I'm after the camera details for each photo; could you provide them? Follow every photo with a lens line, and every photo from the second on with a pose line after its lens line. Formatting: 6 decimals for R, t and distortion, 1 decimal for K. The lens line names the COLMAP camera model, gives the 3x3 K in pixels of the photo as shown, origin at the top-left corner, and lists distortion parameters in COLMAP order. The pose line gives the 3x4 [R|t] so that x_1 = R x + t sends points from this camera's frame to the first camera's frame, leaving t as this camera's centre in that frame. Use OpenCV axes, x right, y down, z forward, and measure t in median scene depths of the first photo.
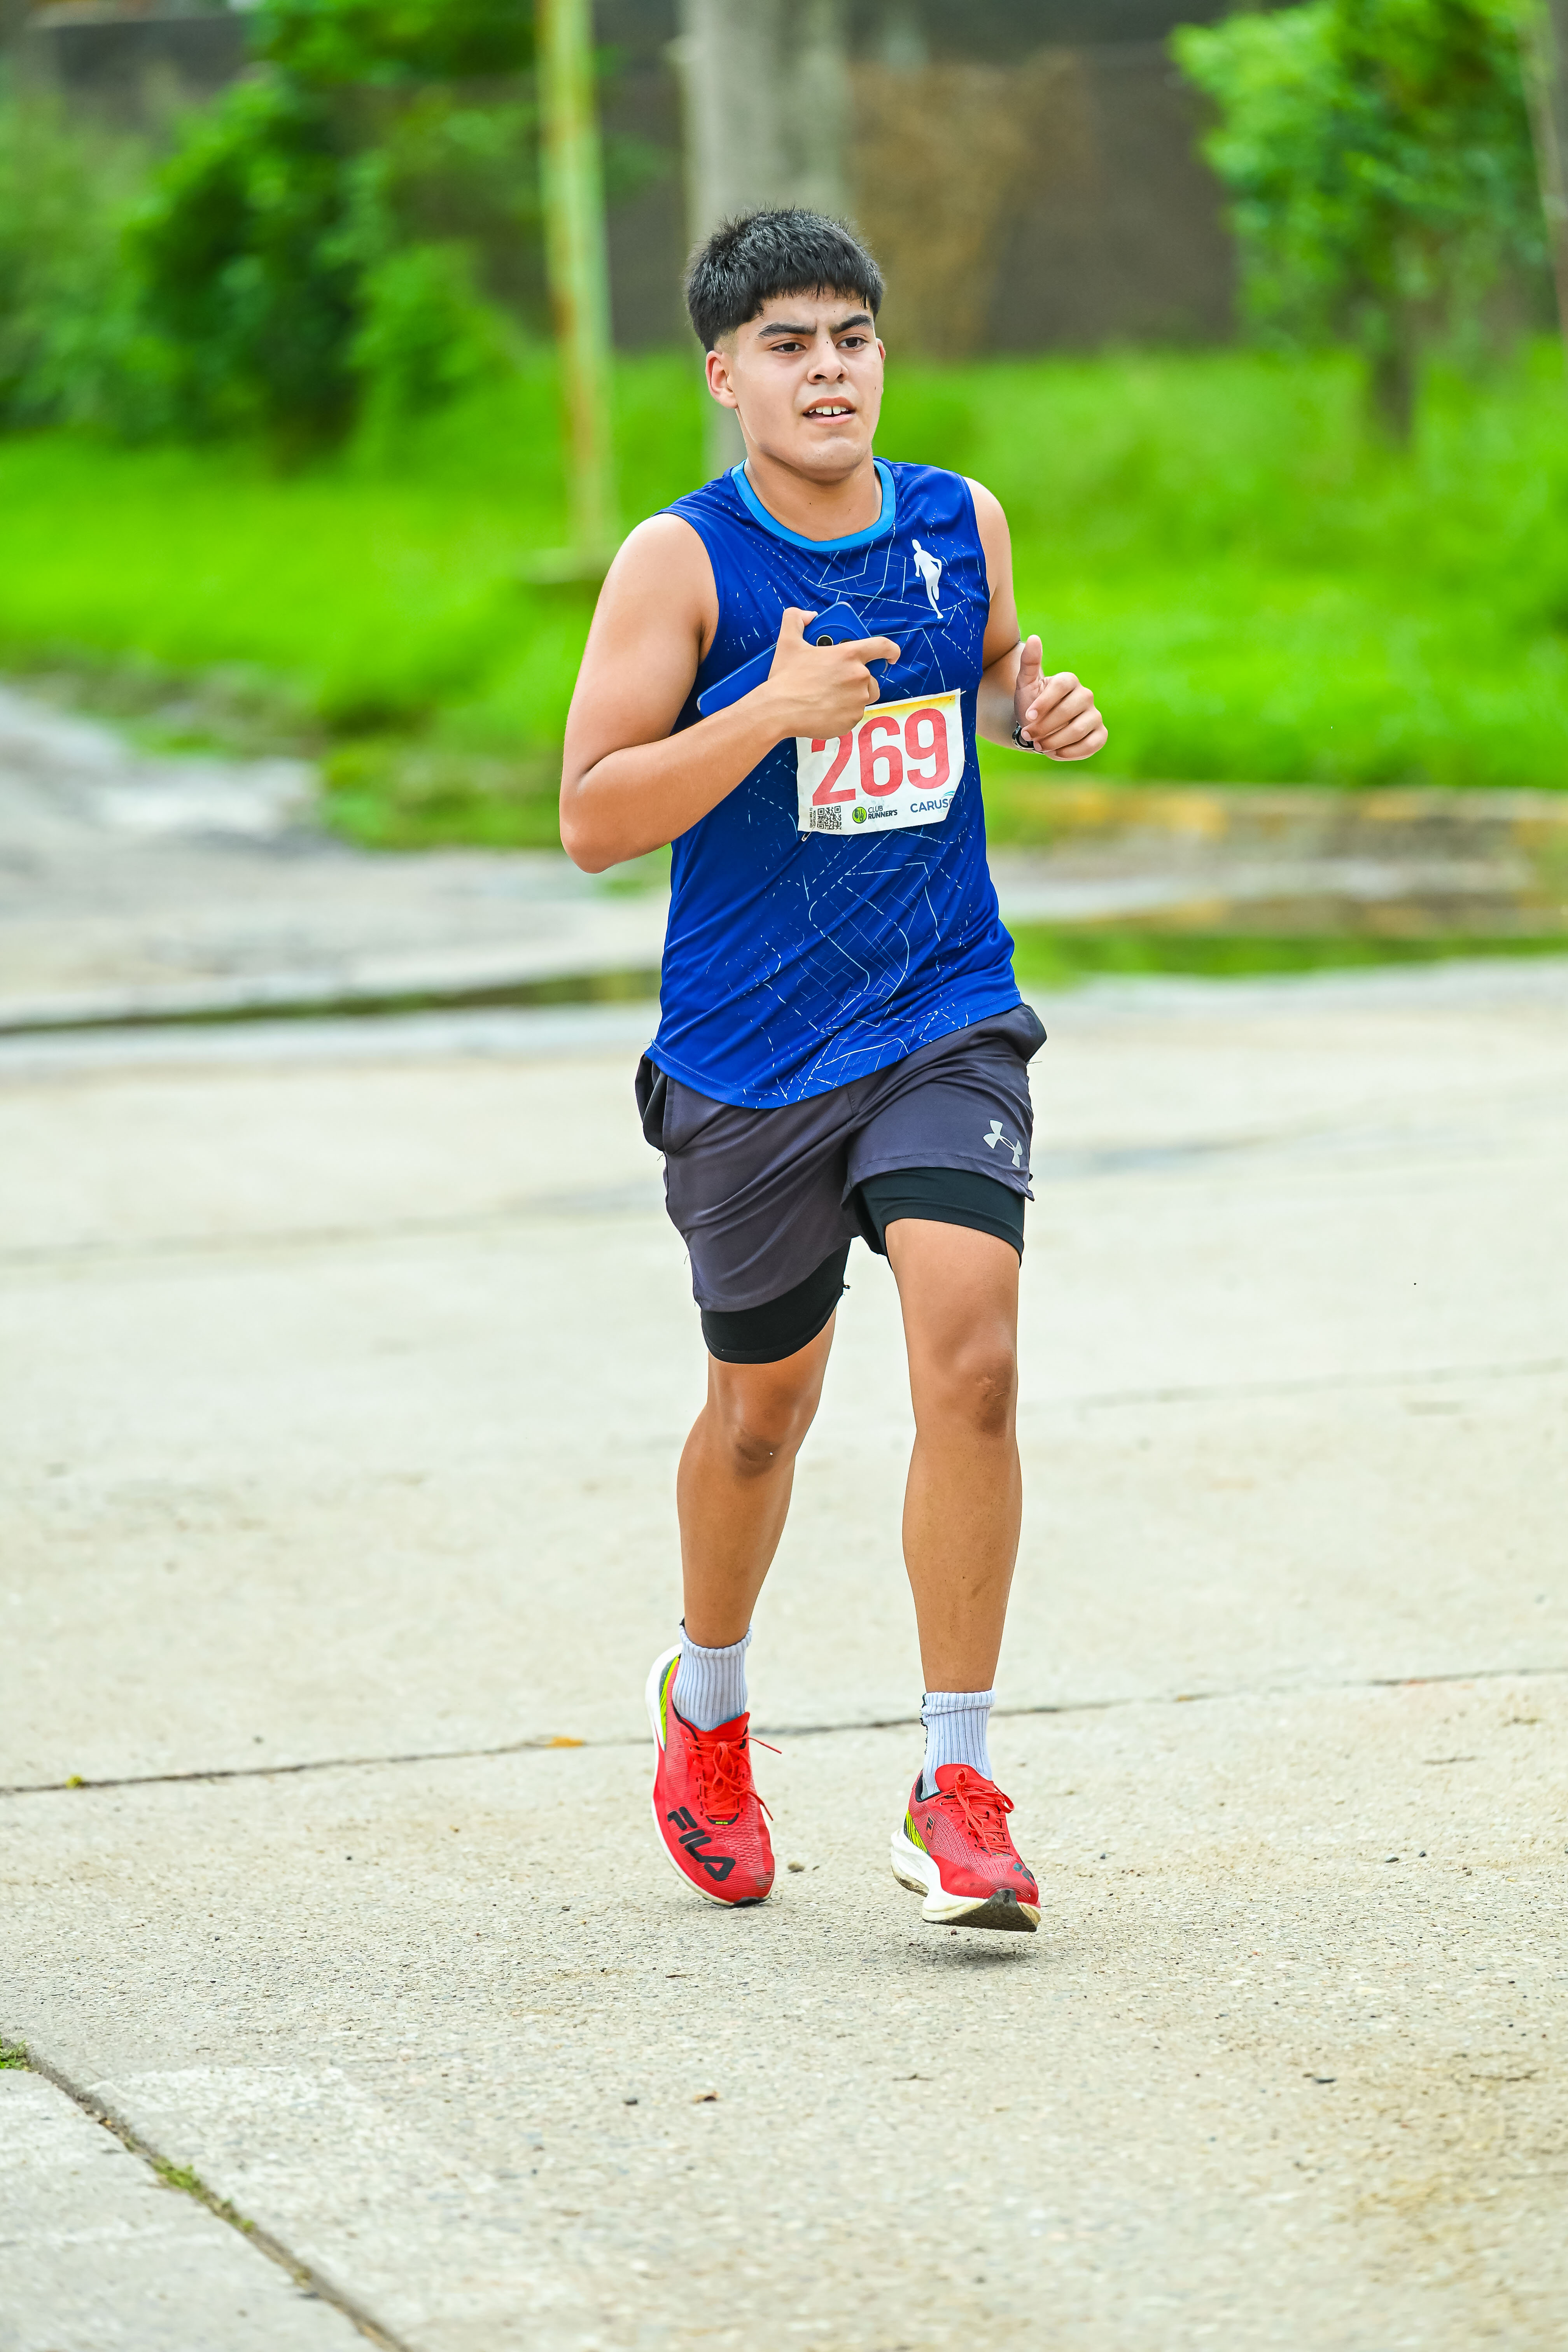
lens RADIAL K [[13513.9, 0, 784.0], [0, 13513.9, 1176.0], [0, 0, 1]] dist [-0.101187, 4.501369]
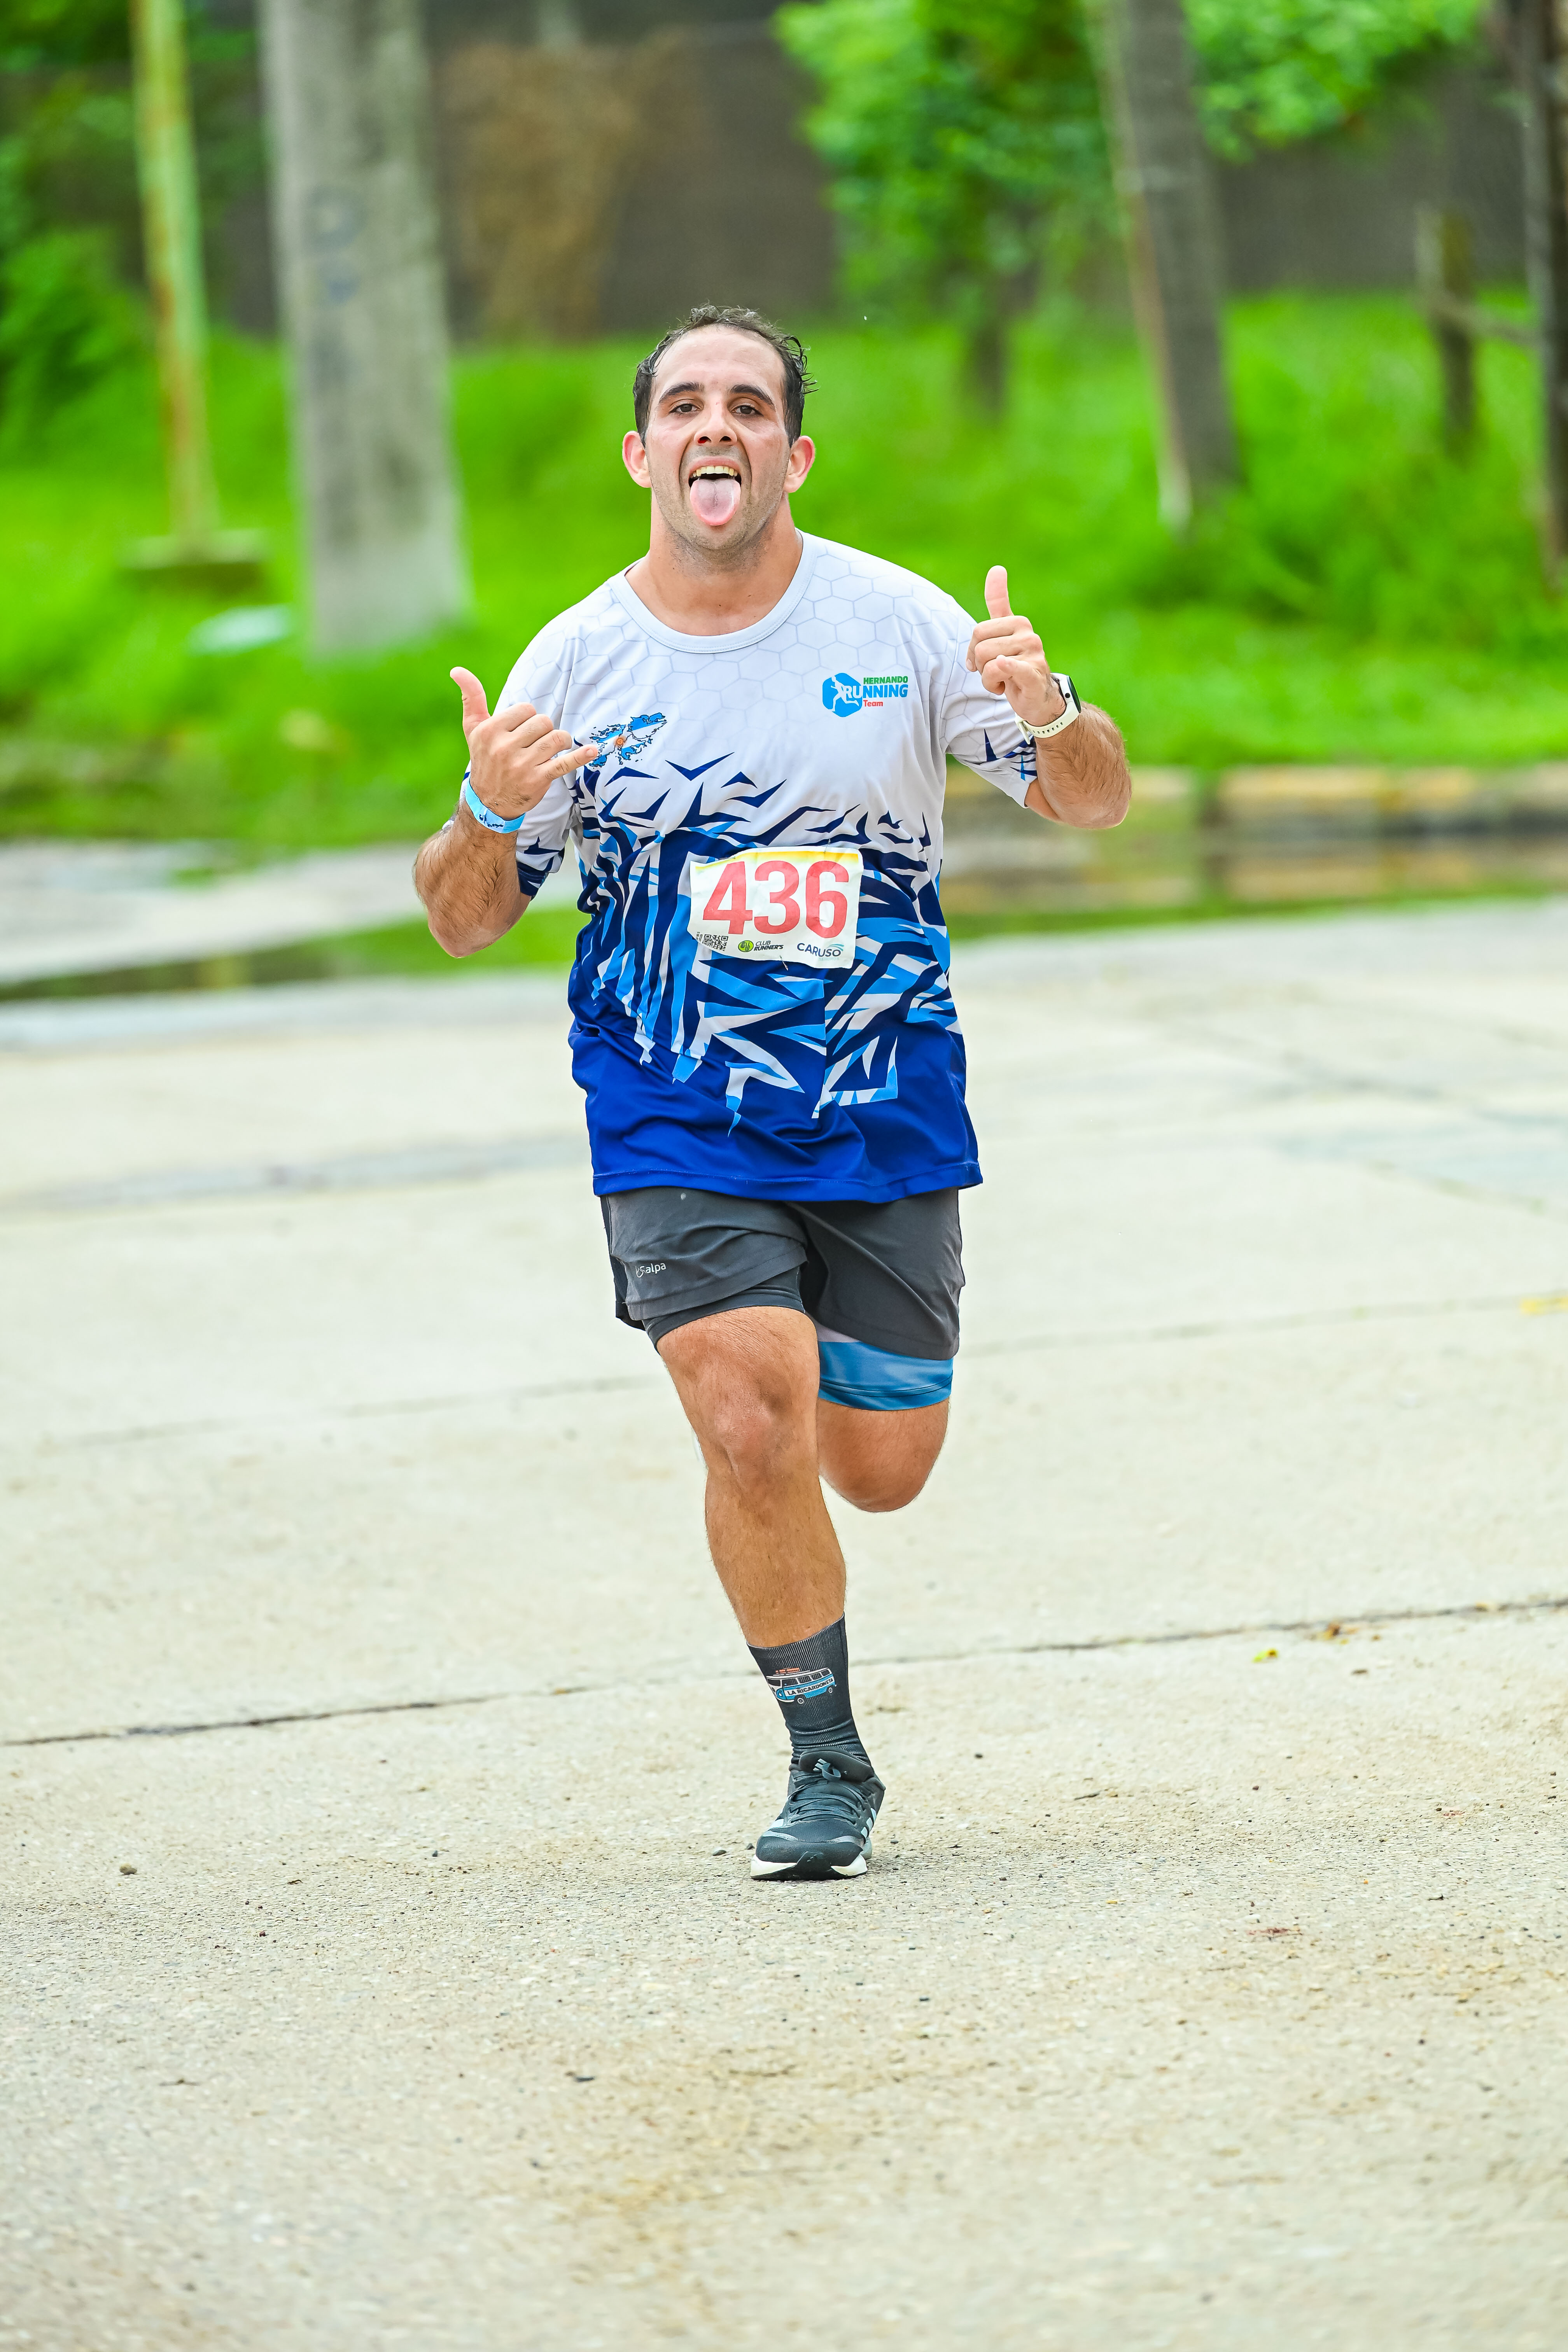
lens RADIAL K [[13513.9, 0, 784.0], [0, 13513.9, 1176.0], [0, 0, 1]] dist [-0.101187, 4.501369]
pose [[0.999709, -0.015704, 0.018330, 0.034021], [0.015665, 0.999875, 0.002270, -0.001887], [-0.018363, -0.001982, 0.999829, -0.002311]]
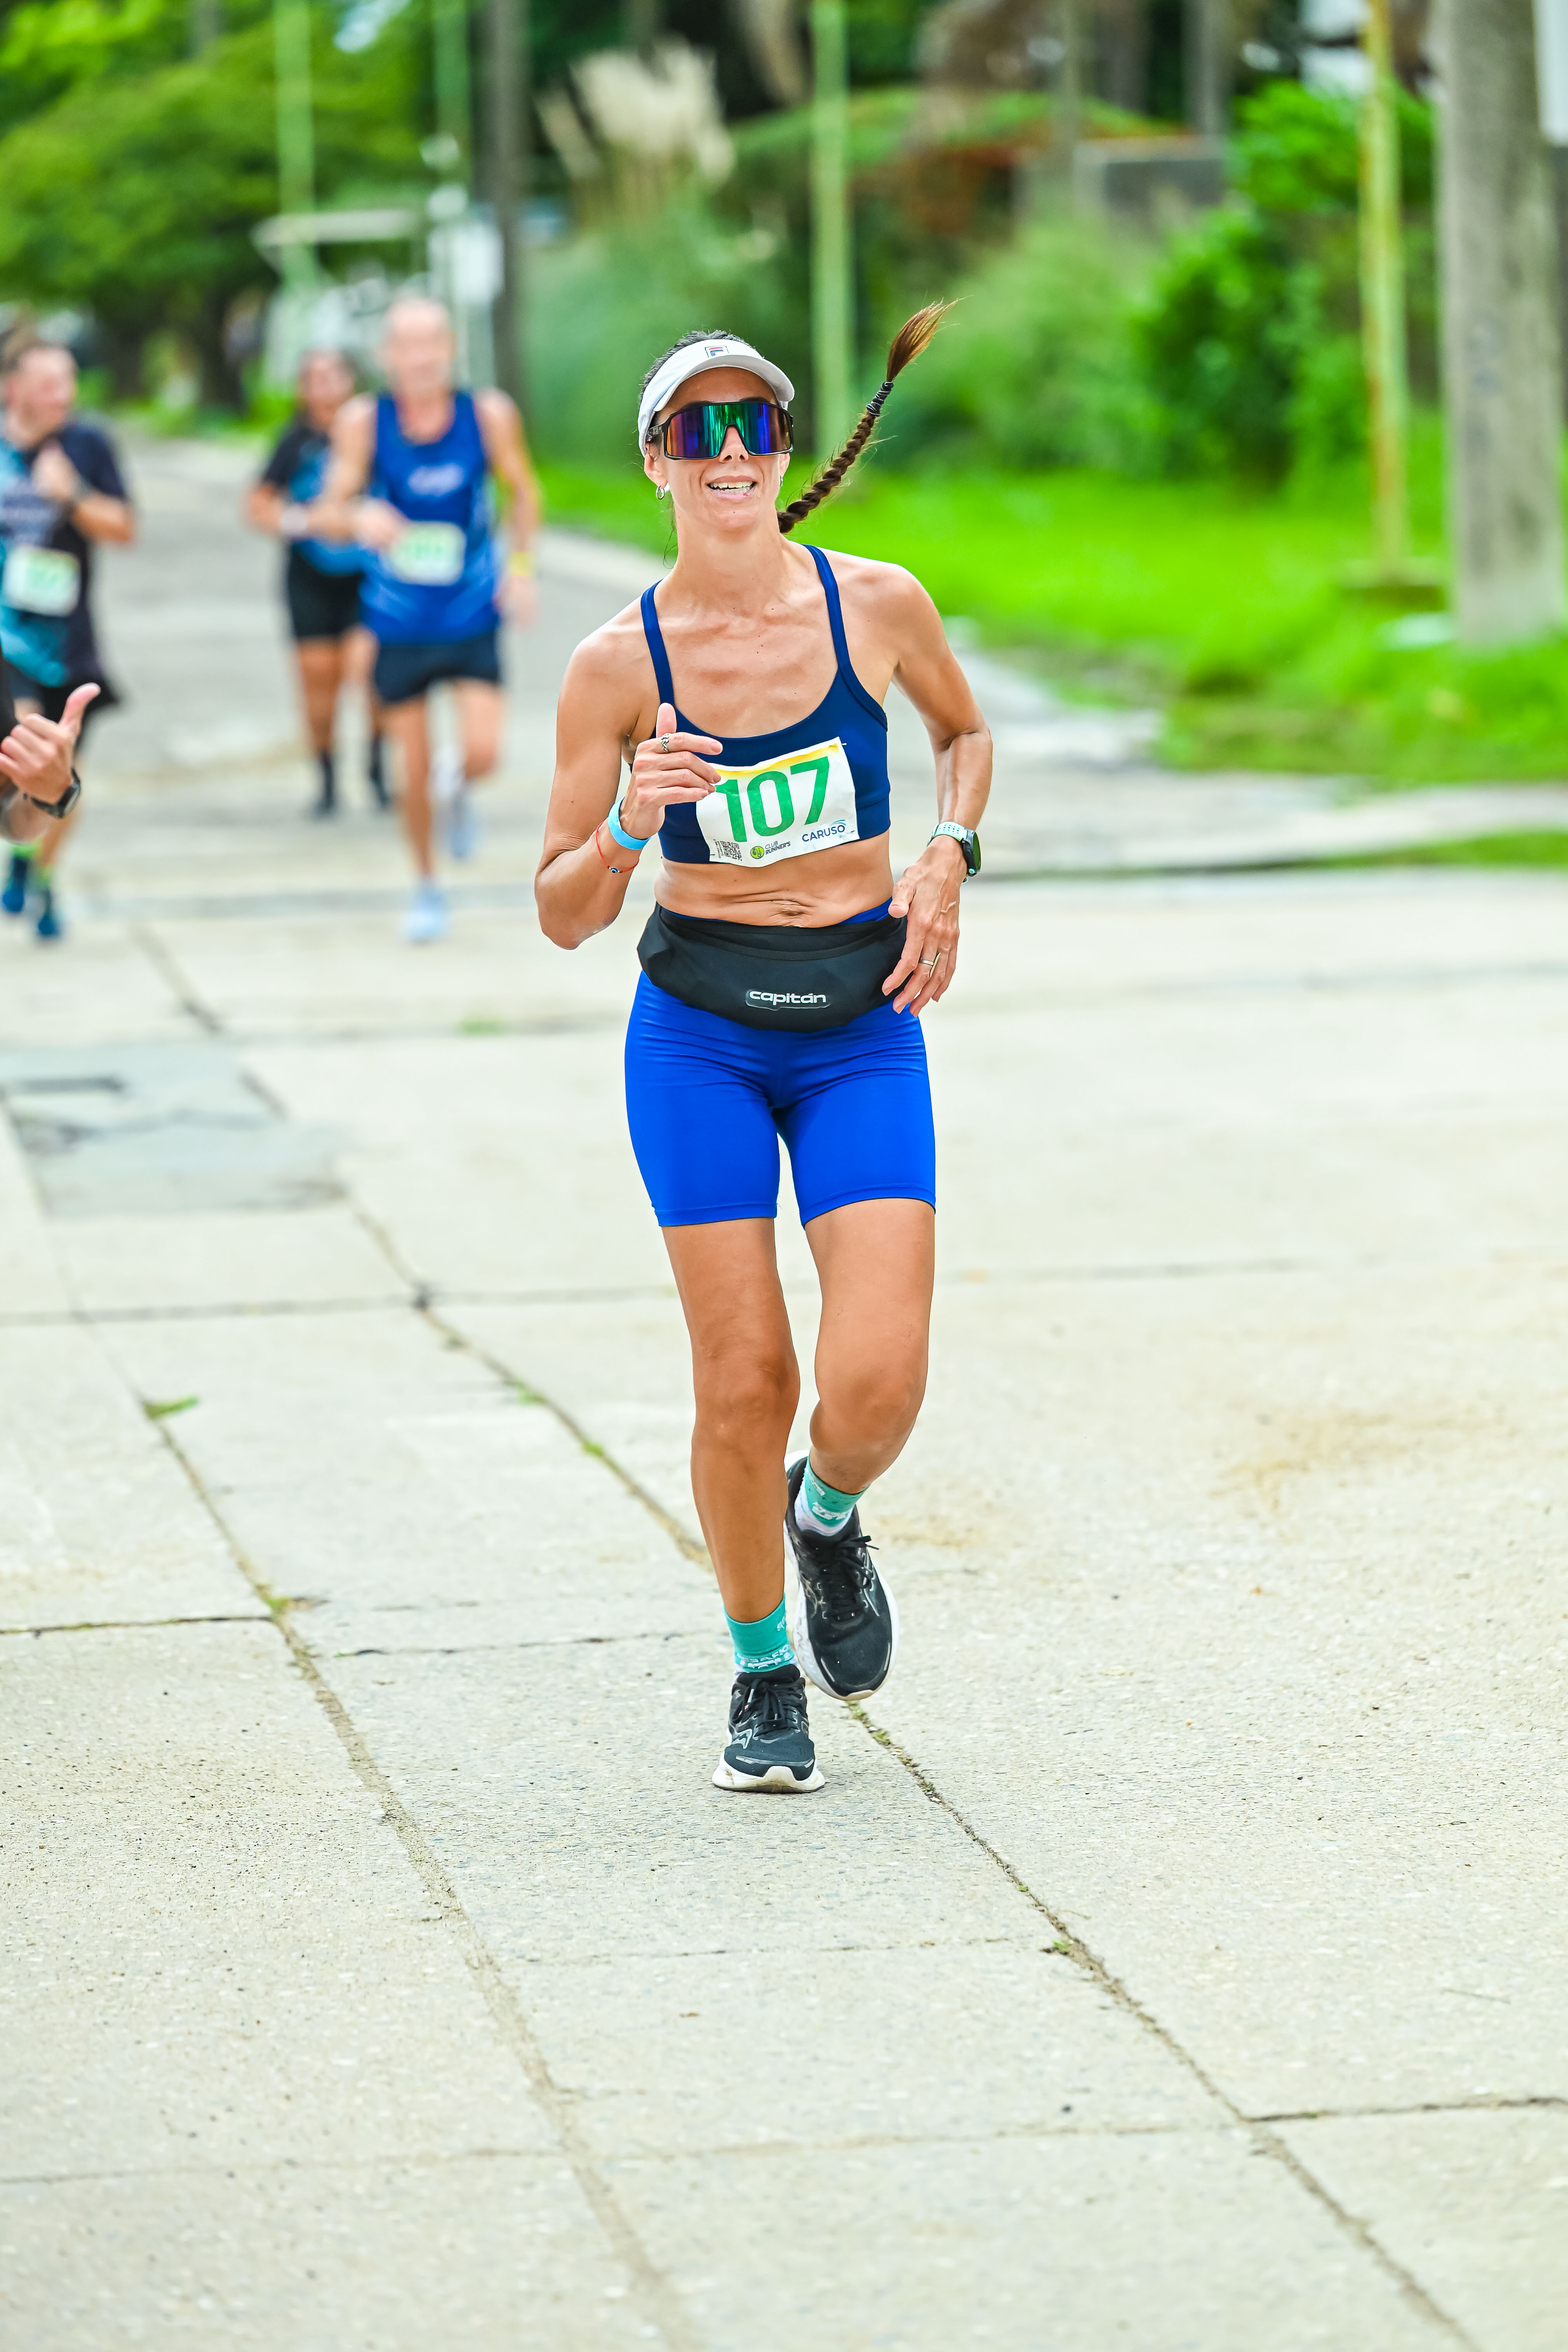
lens RADIAL K [[11040.3, 0, 784.0], [0, 11040.3, 1176.0], [0, 0, 1]] dist [0.186135, -8.924737]
pose [[0.995314, 0.024817, -0.093456, 0.099353], [-0.024053, 0.999667, 0.009293, 0.021566], [0.093655, -0.007001, 0.995580, -0.376089]]
